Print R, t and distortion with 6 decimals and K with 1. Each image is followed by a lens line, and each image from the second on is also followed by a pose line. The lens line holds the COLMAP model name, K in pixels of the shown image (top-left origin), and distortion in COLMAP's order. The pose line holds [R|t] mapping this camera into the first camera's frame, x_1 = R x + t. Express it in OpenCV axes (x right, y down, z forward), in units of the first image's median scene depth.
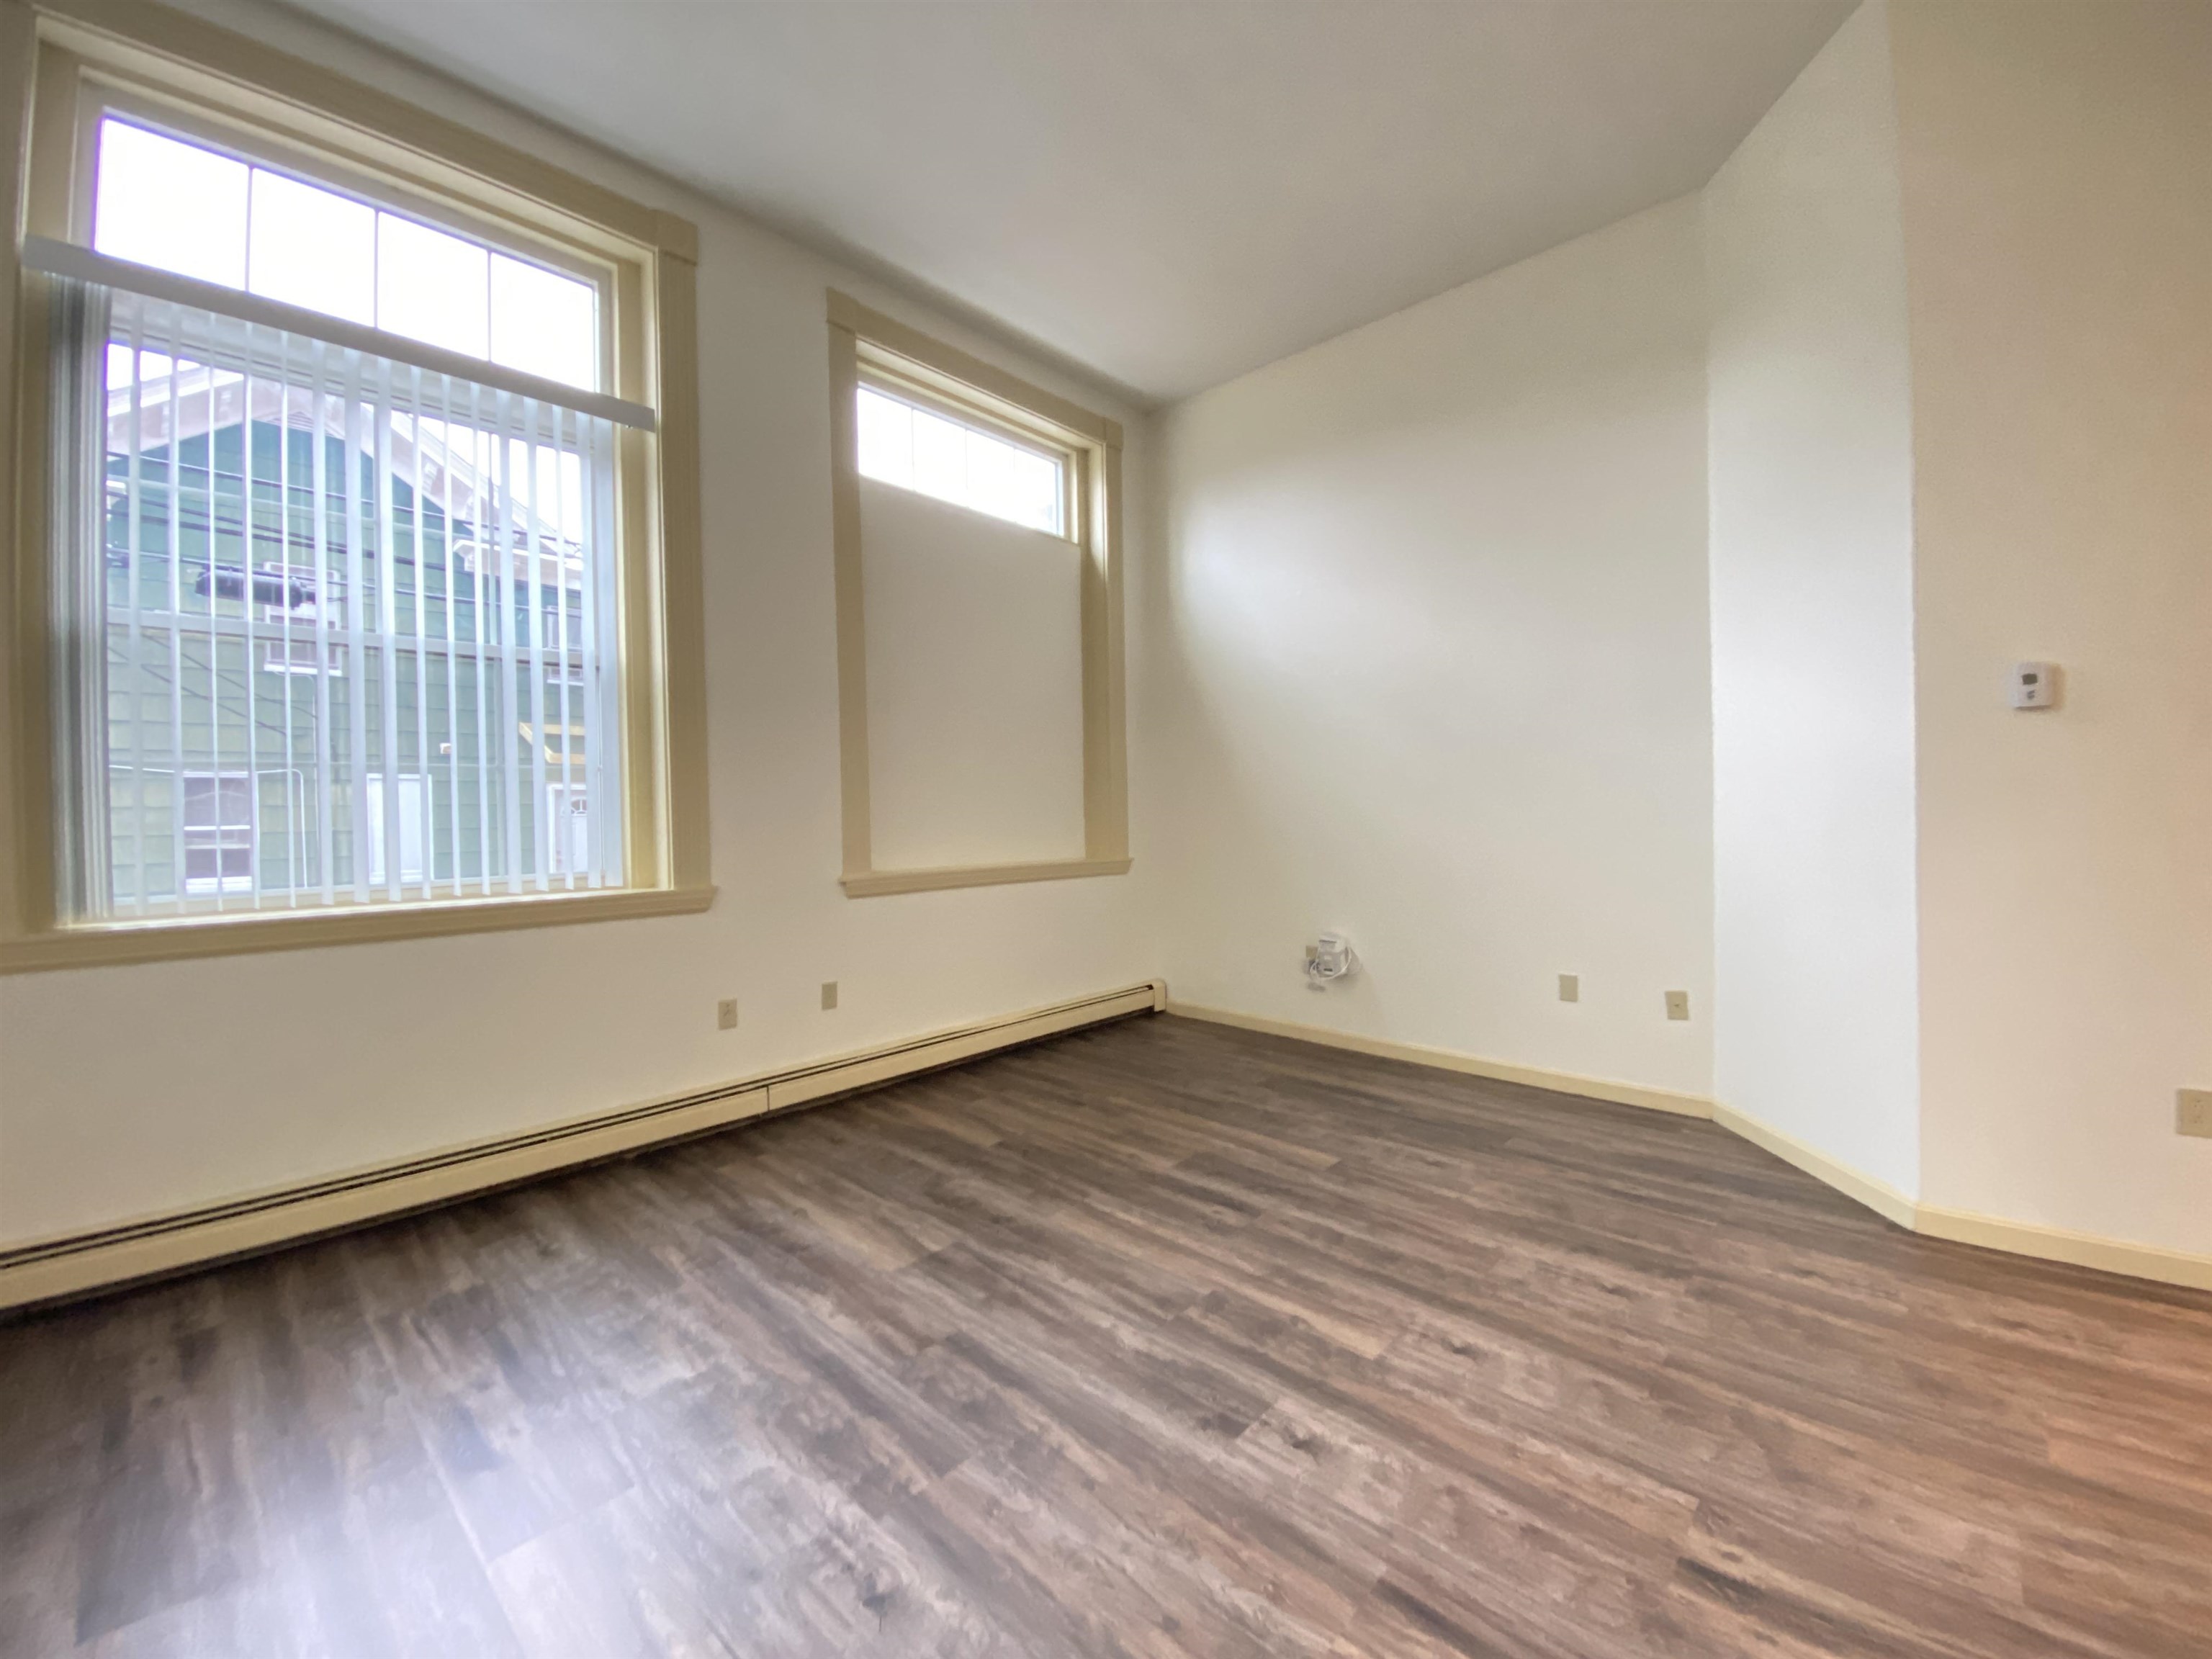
lens RADIAL K [[902.2, 0, 1107.5], [0, 902.2, 820.6], [0, 0, 1]] dist [-0.000036, -0.012804]
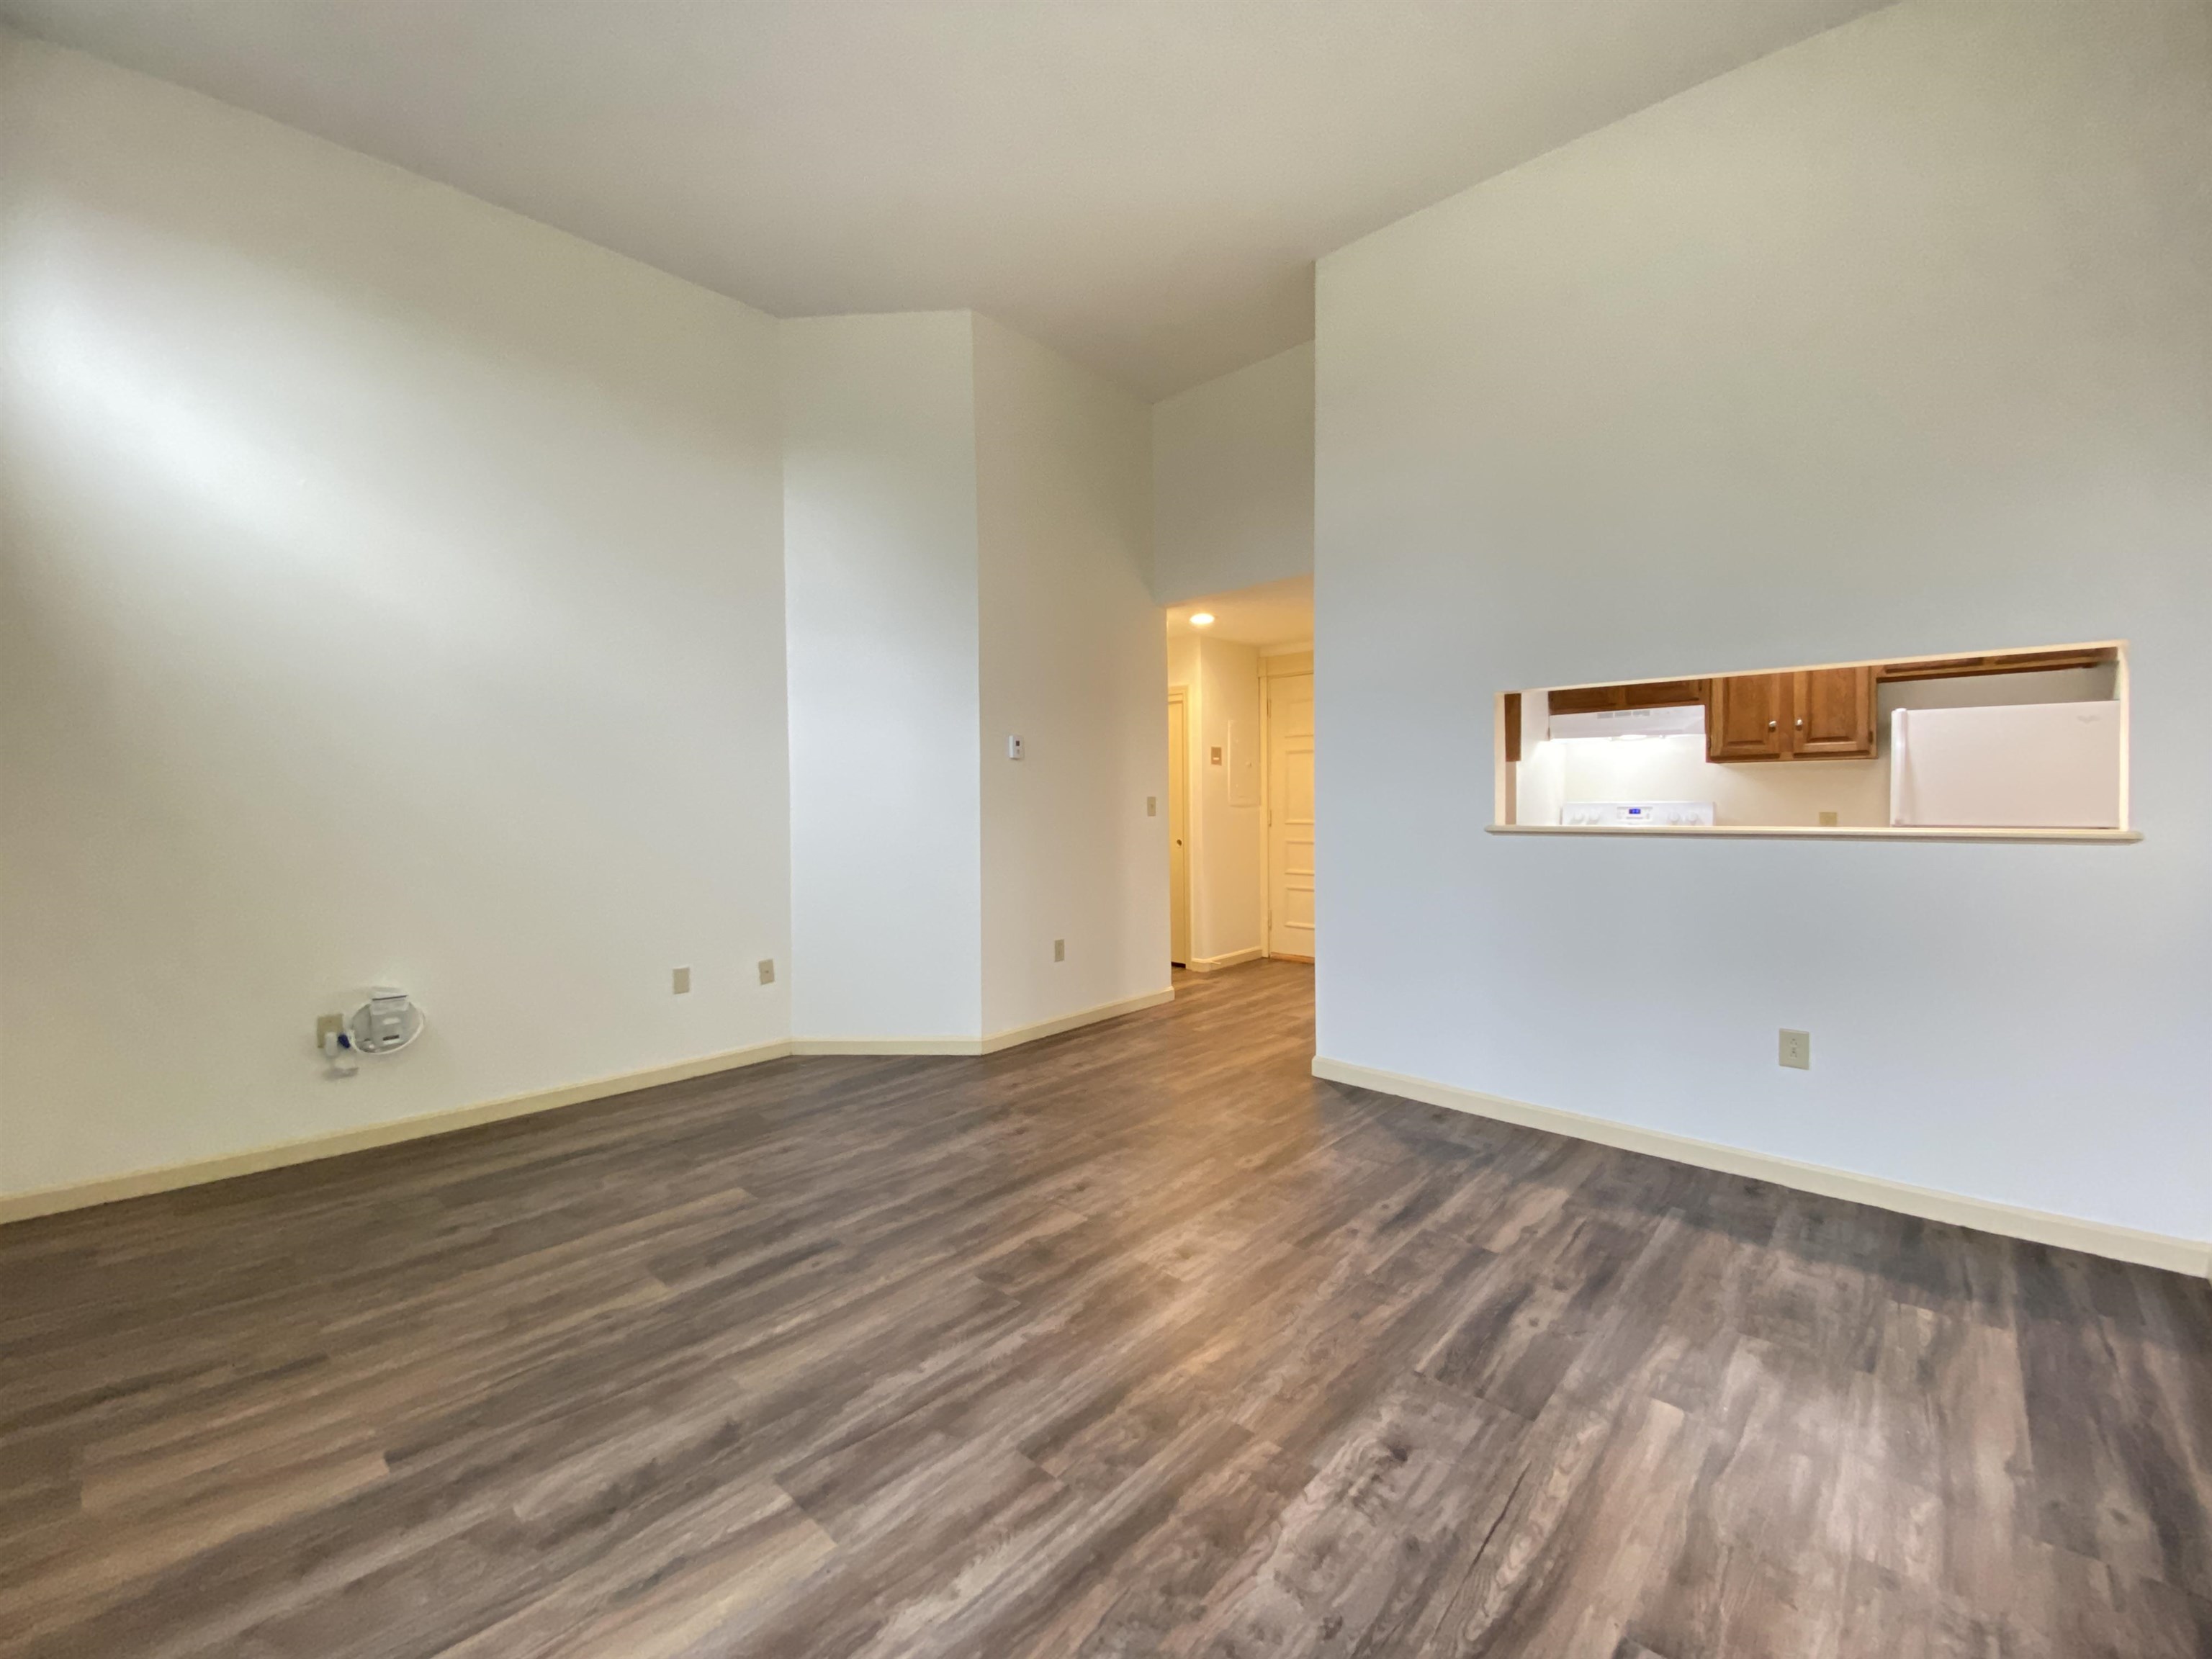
lens RADIAL K [[893.7, 0, 1106.0], [0, 893.7, 829.5], [0, 0, 1]] dist [0.001674, -0.015959]
pose [[0.007284, -0.027081, 0.999607, -0.812799], [0.029155, 0.999214, 0.026858, -0.004071], [-0.999548, 0.028948, 0.008068, 0.772388]]
